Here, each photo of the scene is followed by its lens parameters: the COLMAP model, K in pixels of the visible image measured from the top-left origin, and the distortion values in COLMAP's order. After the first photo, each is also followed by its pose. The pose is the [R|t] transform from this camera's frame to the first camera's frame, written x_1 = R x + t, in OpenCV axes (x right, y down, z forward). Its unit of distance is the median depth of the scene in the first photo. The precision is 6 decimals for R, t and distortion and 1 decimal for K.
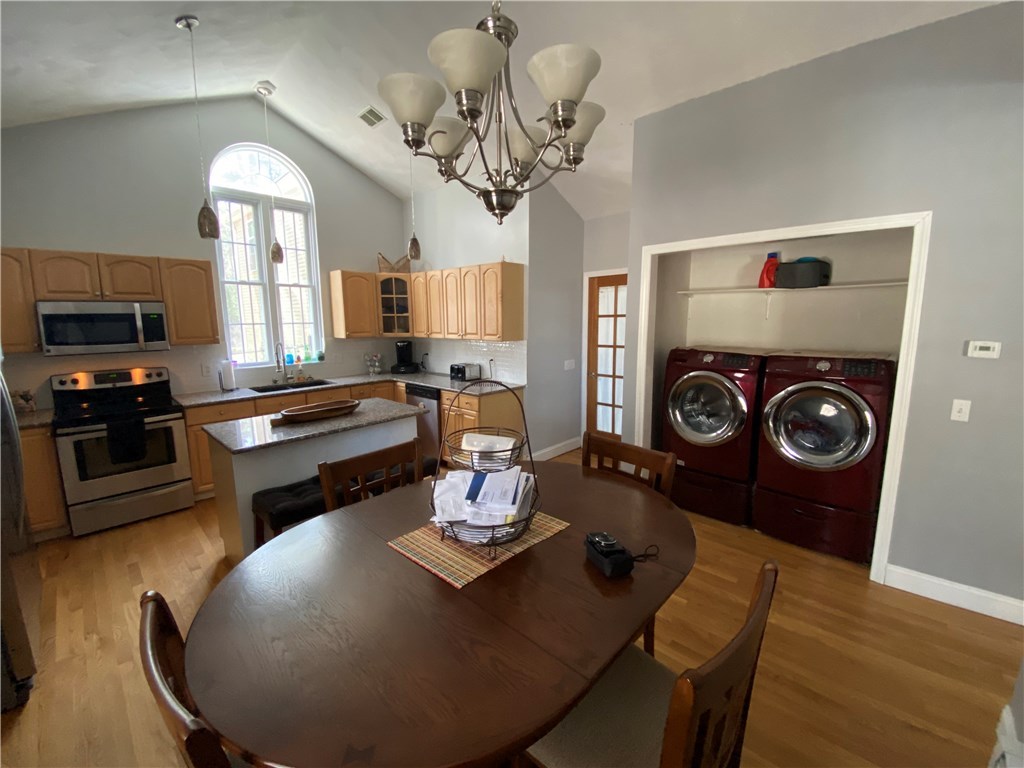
lens RADIAL K [[414.2, 0, 514.2], [0, 414.2, 379.0], [0, 0, 1]] dist [0.015517, -0.019239]
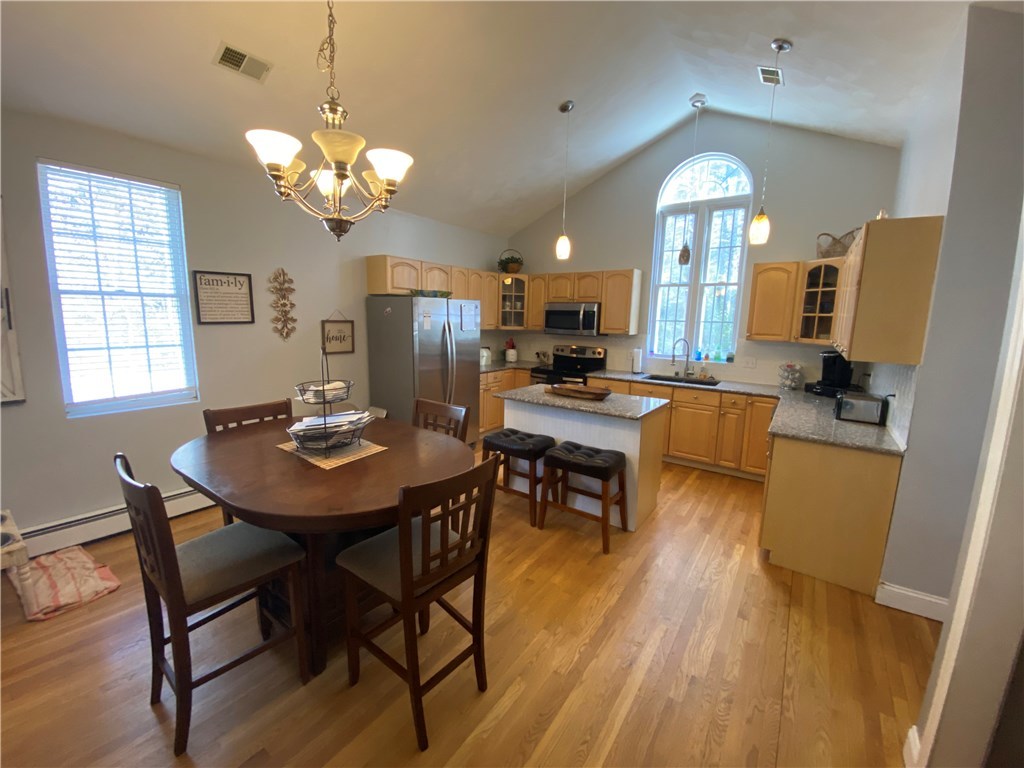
lens RADIAL K [[414.2, 0, 514.2], [0, 414.2, 379.0], [0, 0, 1]] dist [0.015517, -0.019239]
pose [[0.130789, 0.162175, -0.978056, 0.454954], [-0.168510, 0.975812, 0.139269, -0.062875], [0.976984, 0.146597, 0.154954, 0.427328]]
